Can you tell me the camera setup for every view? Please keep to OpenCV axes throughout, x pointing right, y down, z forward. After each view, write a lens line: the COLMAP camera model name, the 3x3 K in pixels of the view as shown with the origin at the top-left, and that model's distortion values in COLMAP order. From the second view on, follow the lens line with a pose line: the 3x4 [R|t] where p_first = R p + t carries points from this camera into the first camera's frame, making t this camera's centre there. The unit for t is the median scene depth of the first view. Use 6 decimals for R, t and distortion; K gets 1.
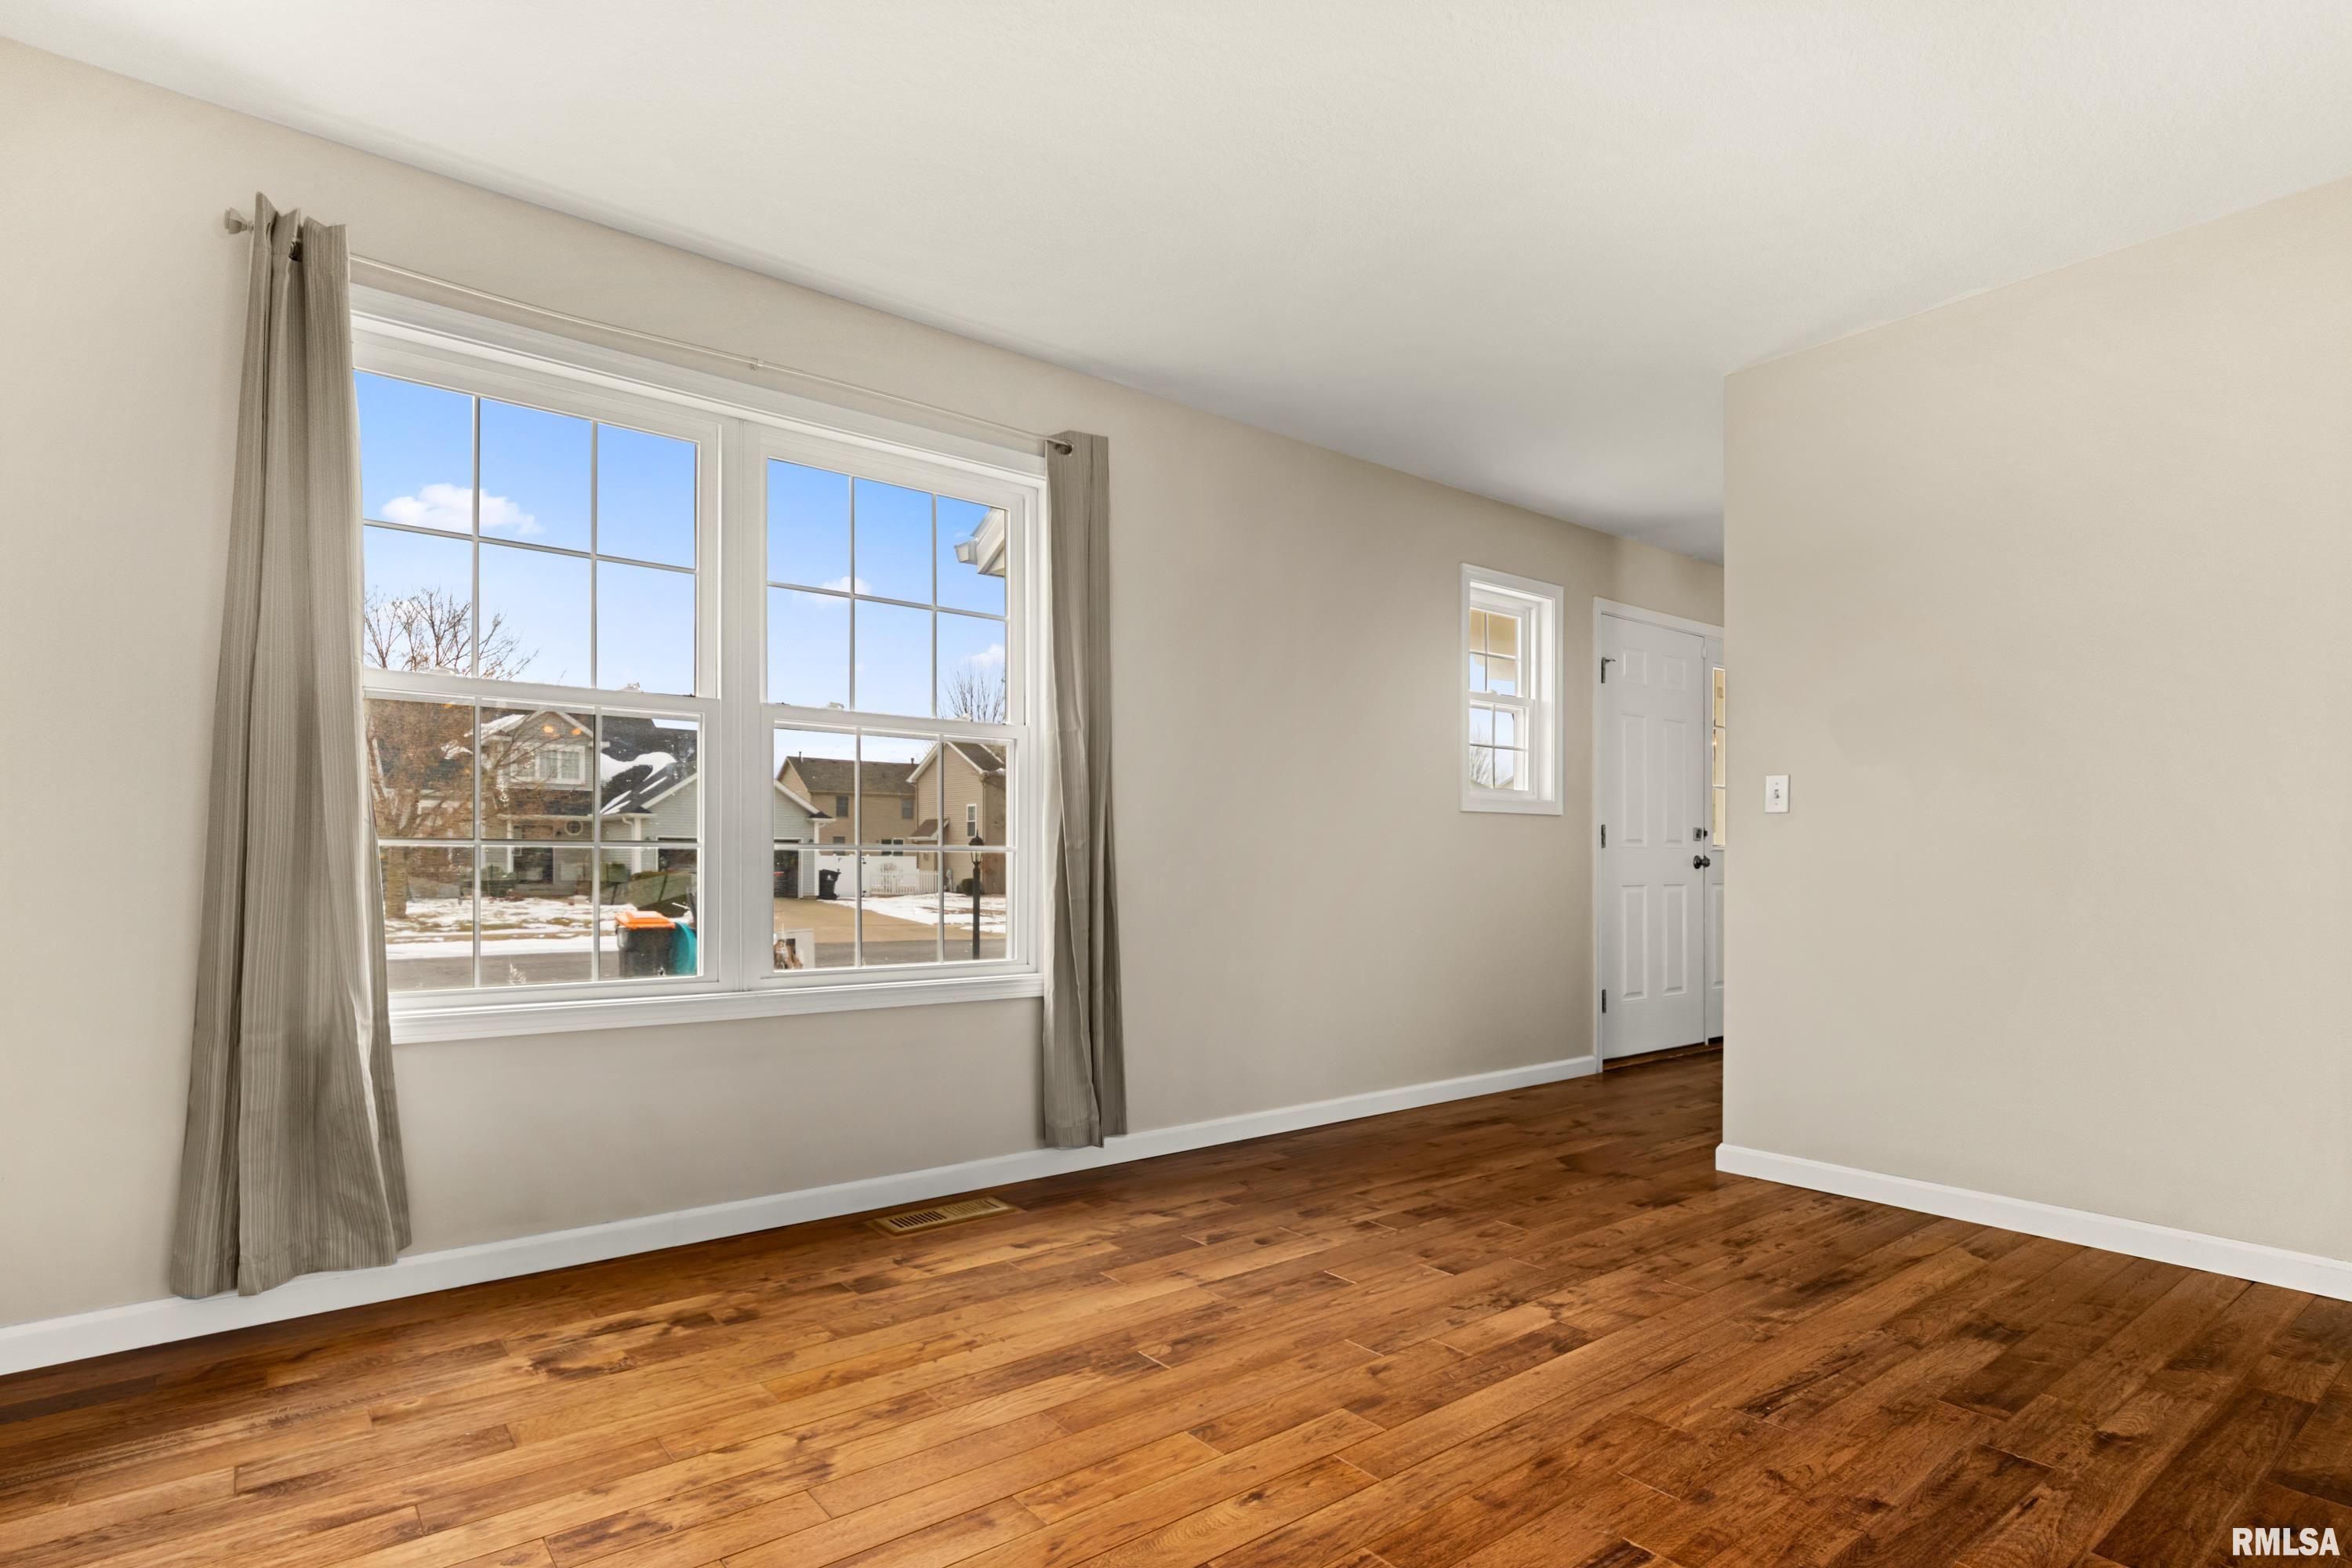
lens RADIAL K [[1194.5, 0, 1172.8], [0, 1194.5, 855.7], [0, 0, 1]] dist [0.002869, 0.001314]
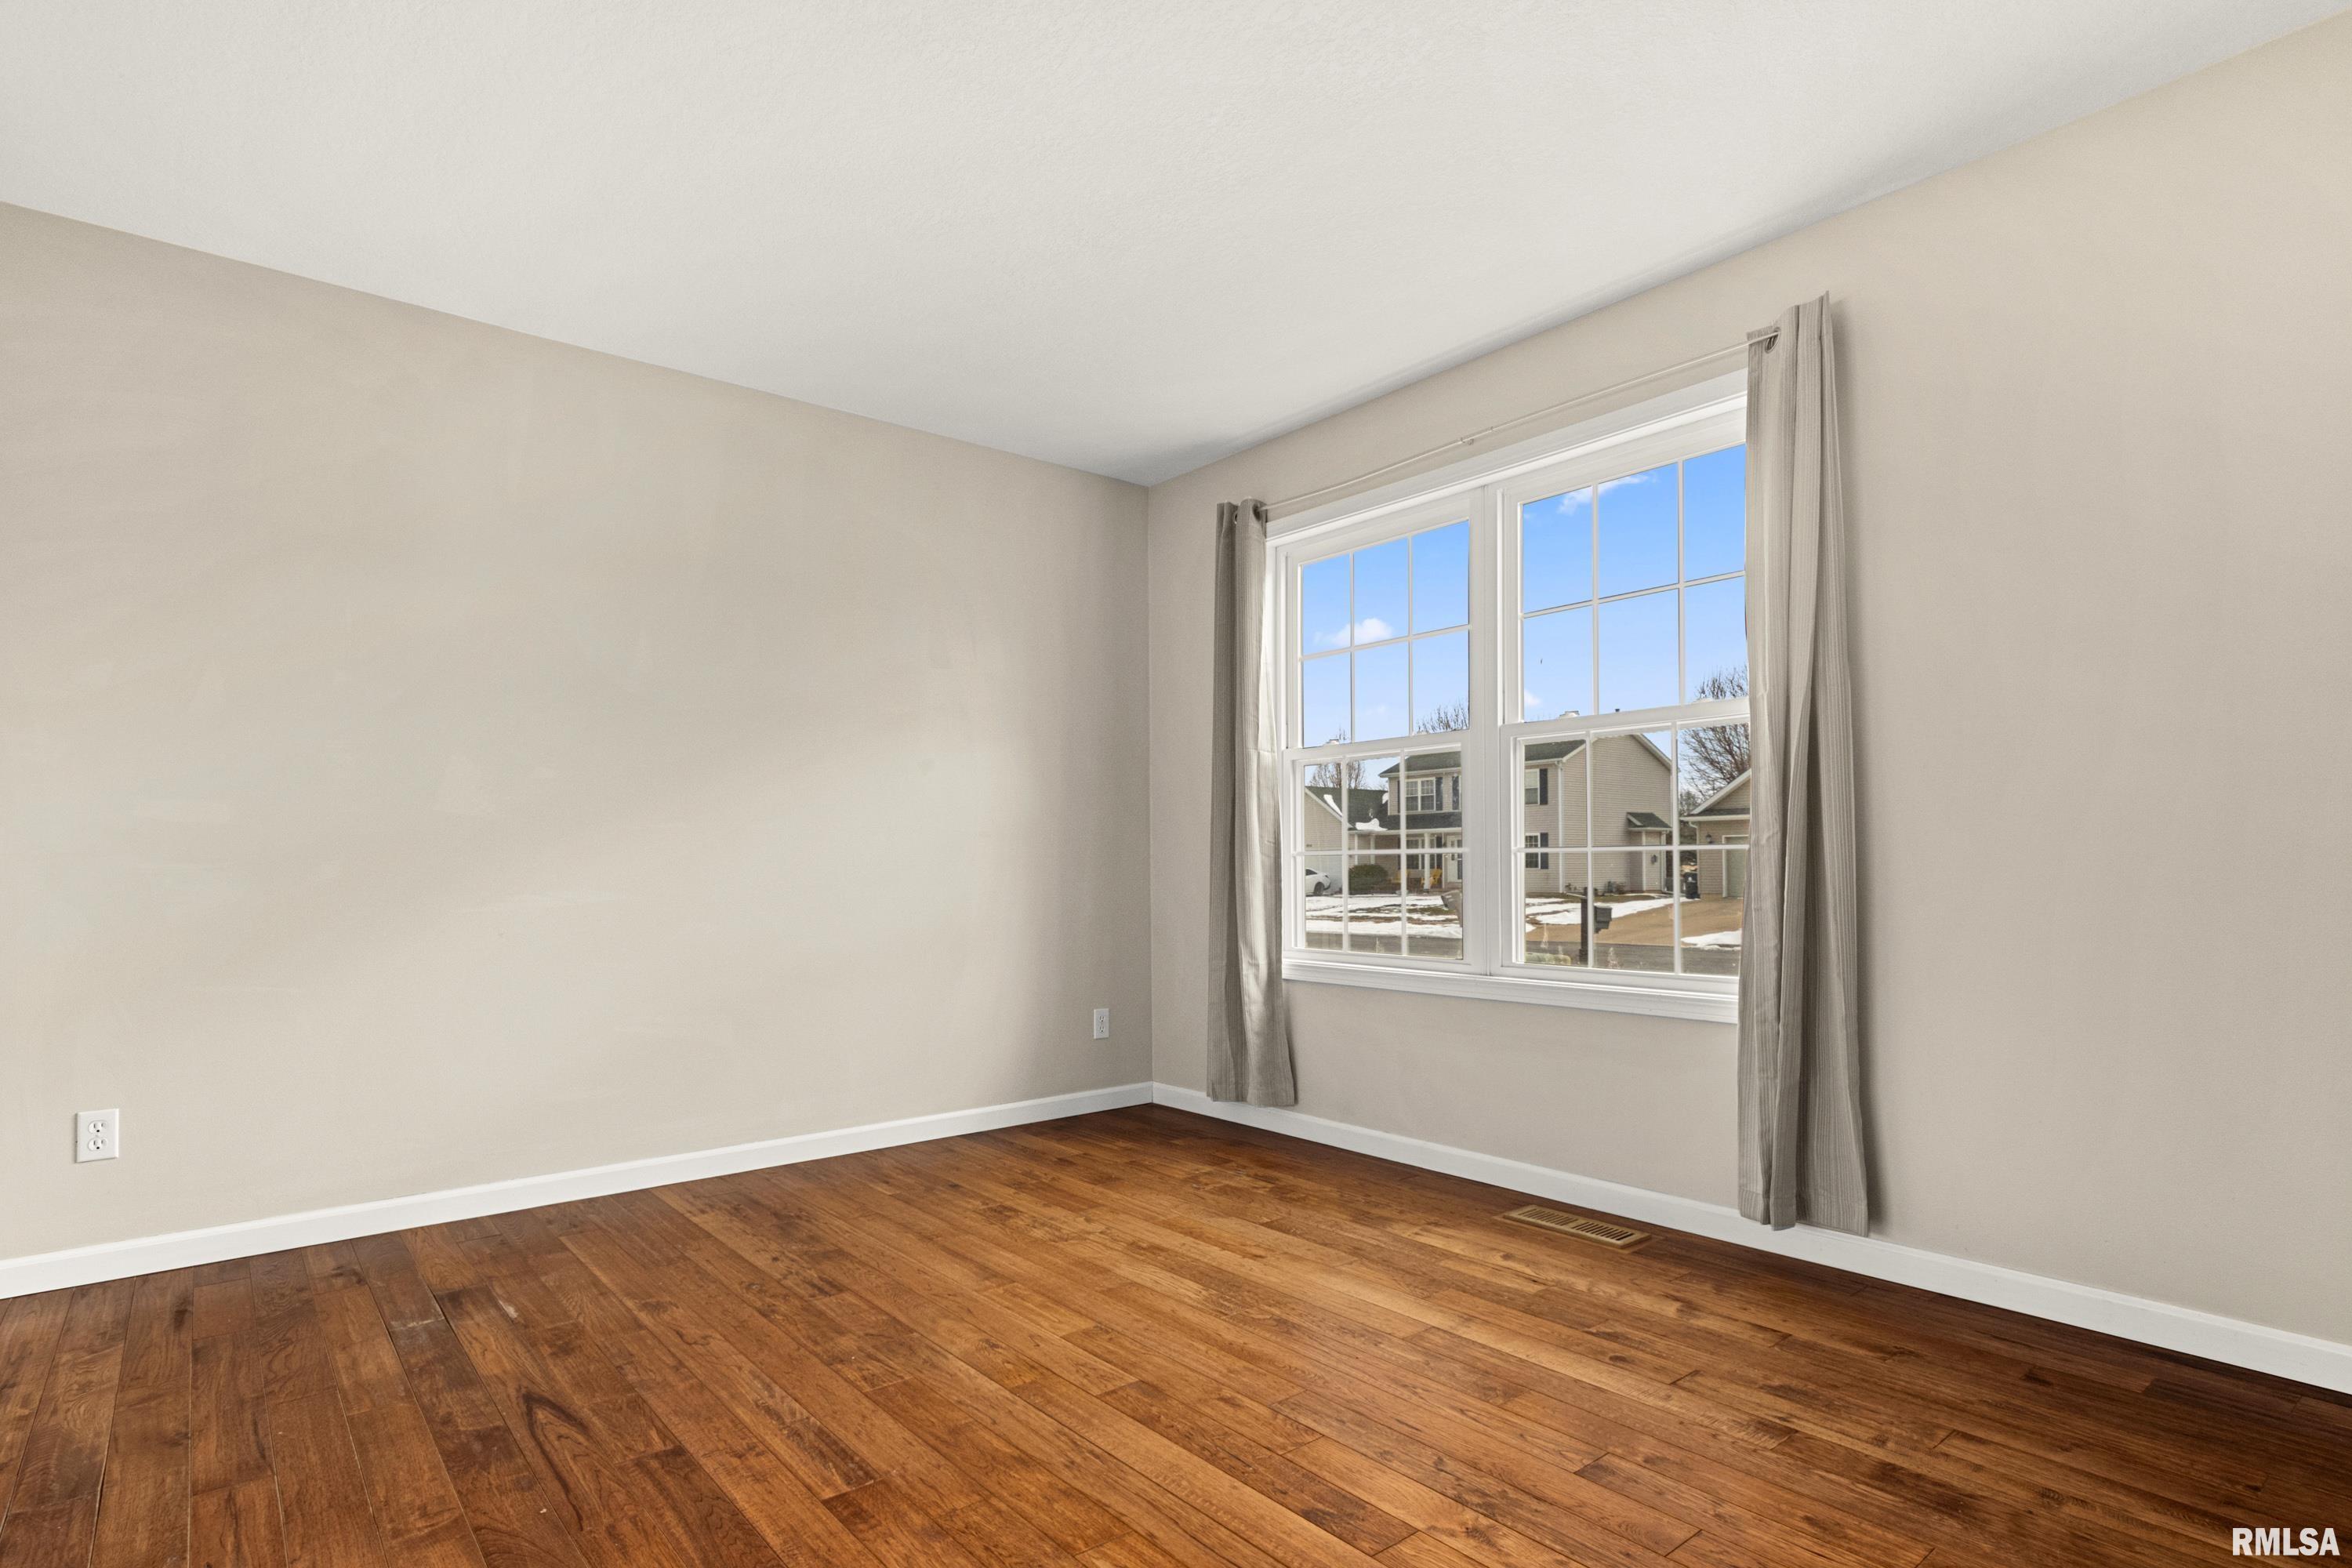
lens RADIAL K [[1194.5, 0, 1172.8], [0, 1194.5, 855.7], [0, 0, 1]] dist [0.002869, 0.001314]
pose [[0.018216, -0.011266, -0.999771, 0.973732], [0.013426, 0.999849, -0.011023, 0.006344], [0.999744, -0.013222, 0.018364, 0.817592]]
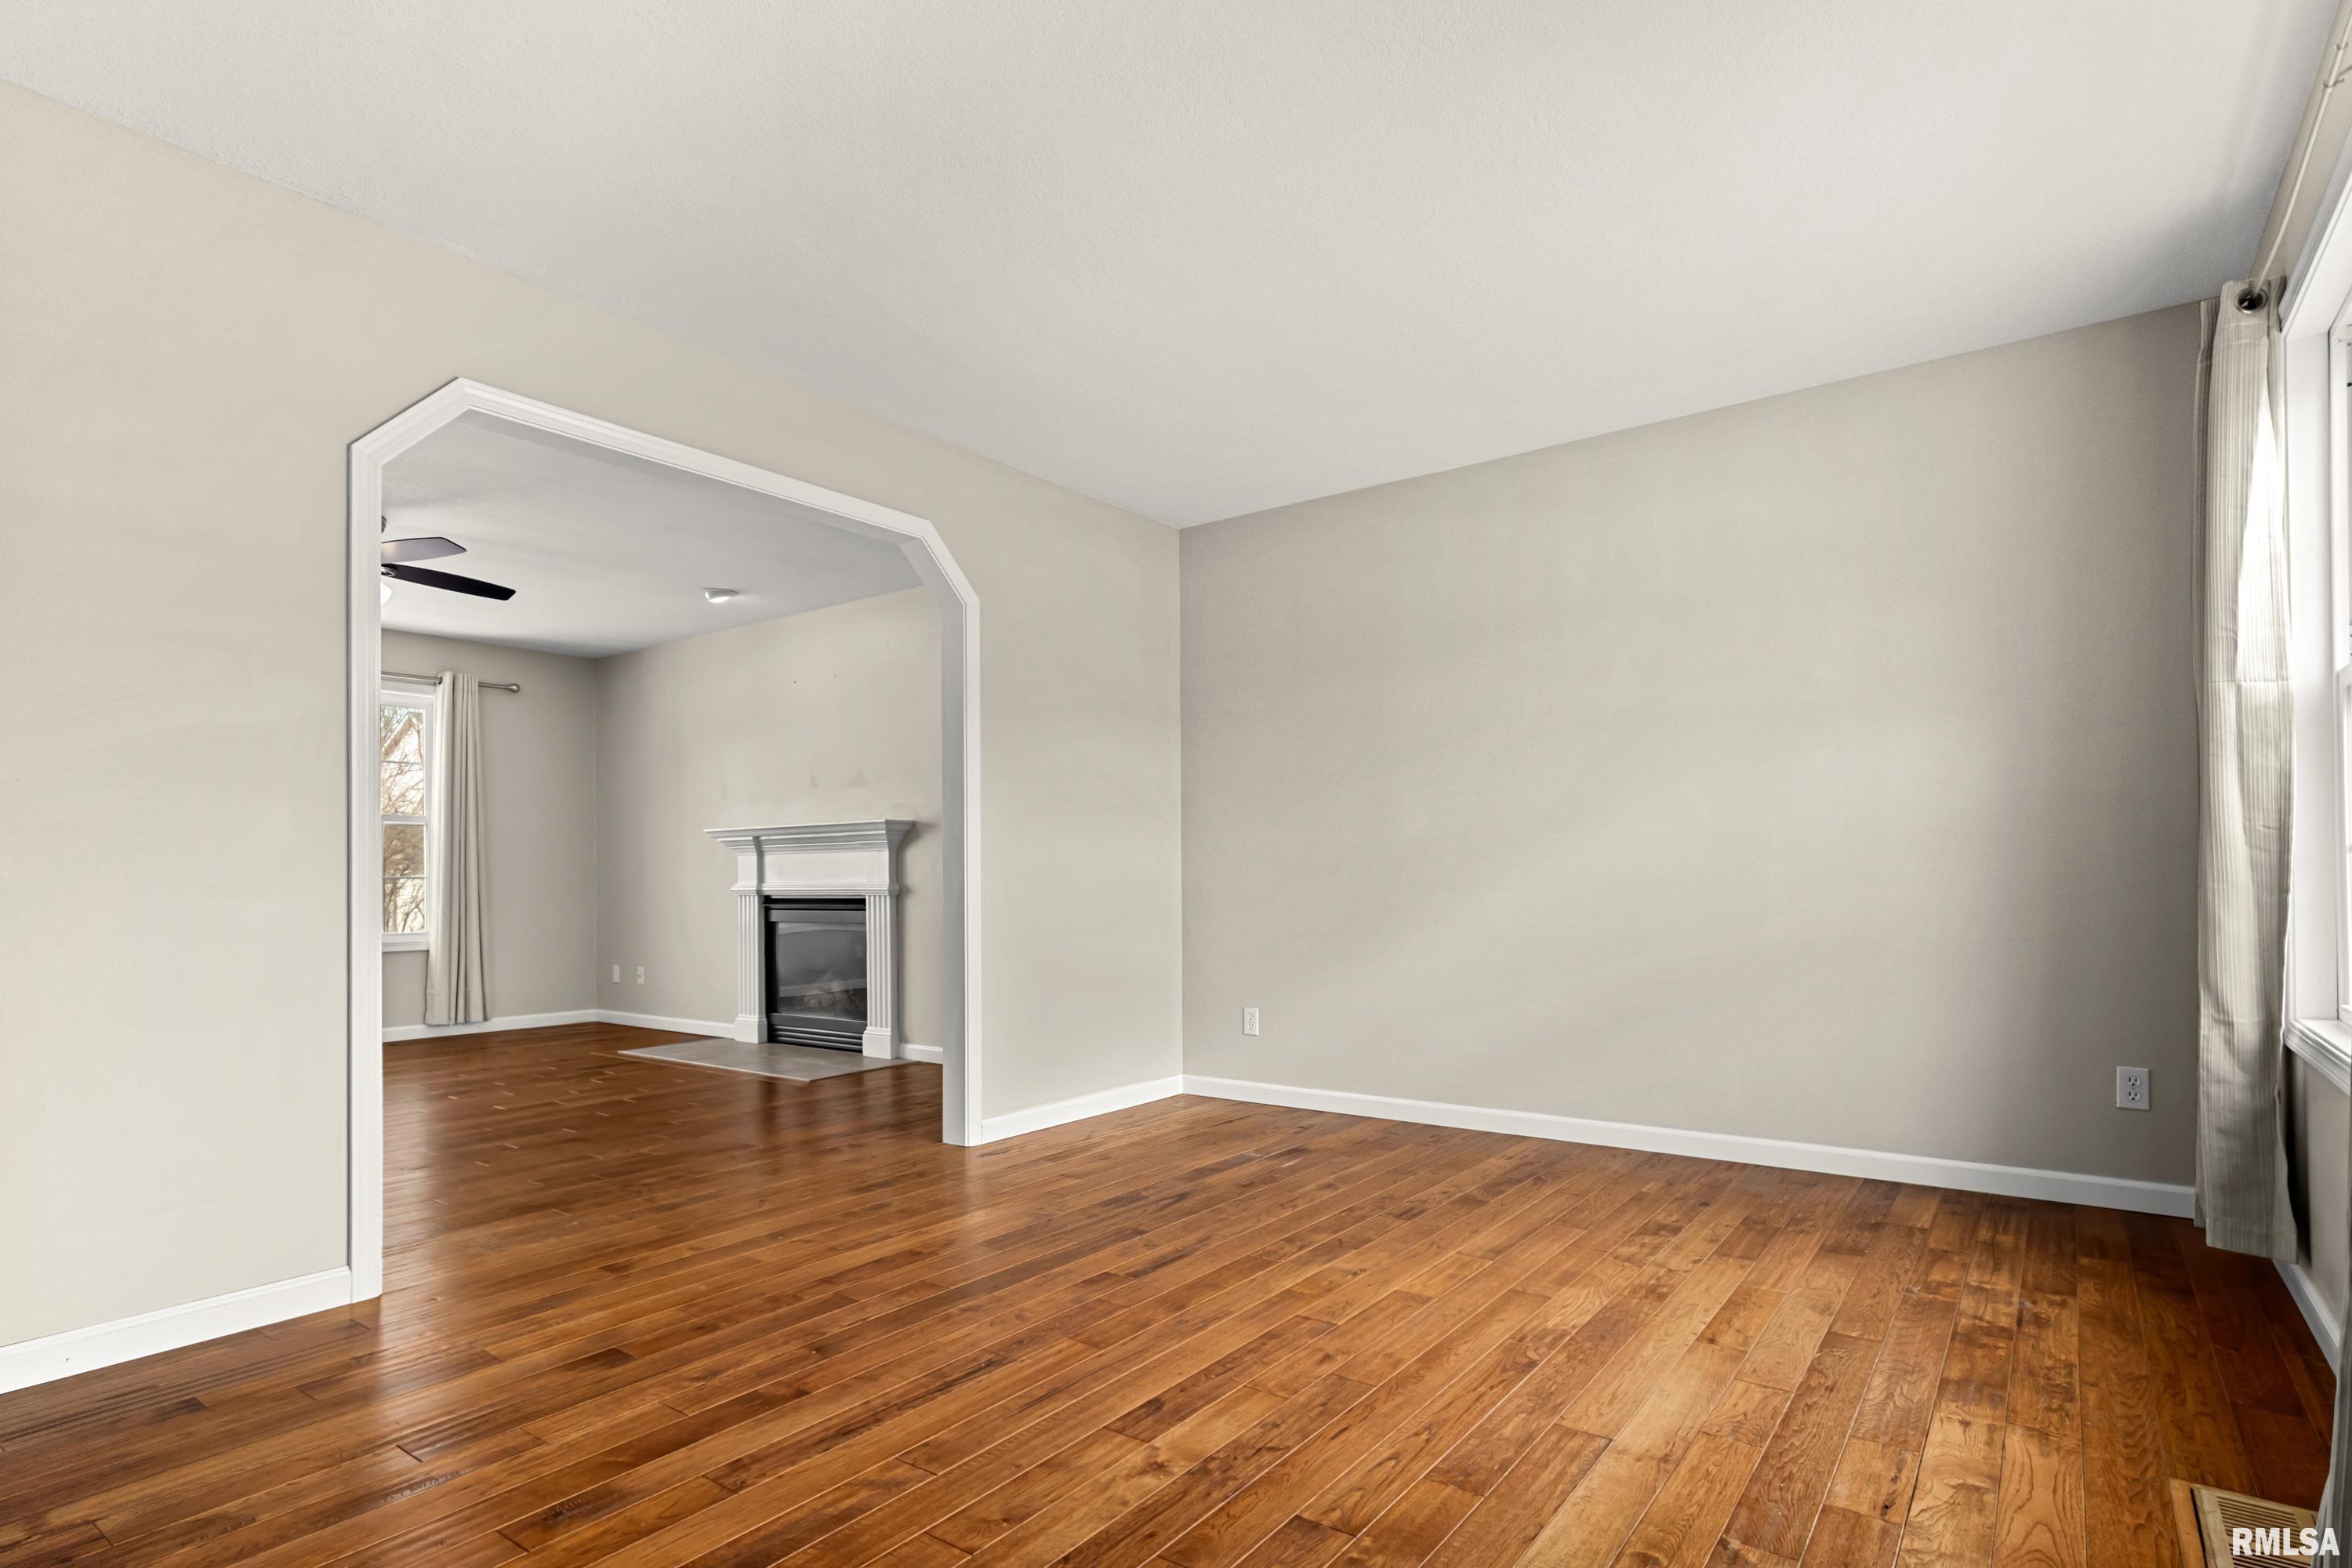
lens RADIAL K [[1201.1, 0, 1164.6], [0, 1201.1, 871.4], [0, 0, 1]] dist [0.001480, 0.000261]
pose [[-0.967144, 0.005933, -0.254162, 0.497960], [0.008867, 0.999907, -0.010398, 0.010059], [0.254076, -0.012310, -0.967106, 1.724314]]
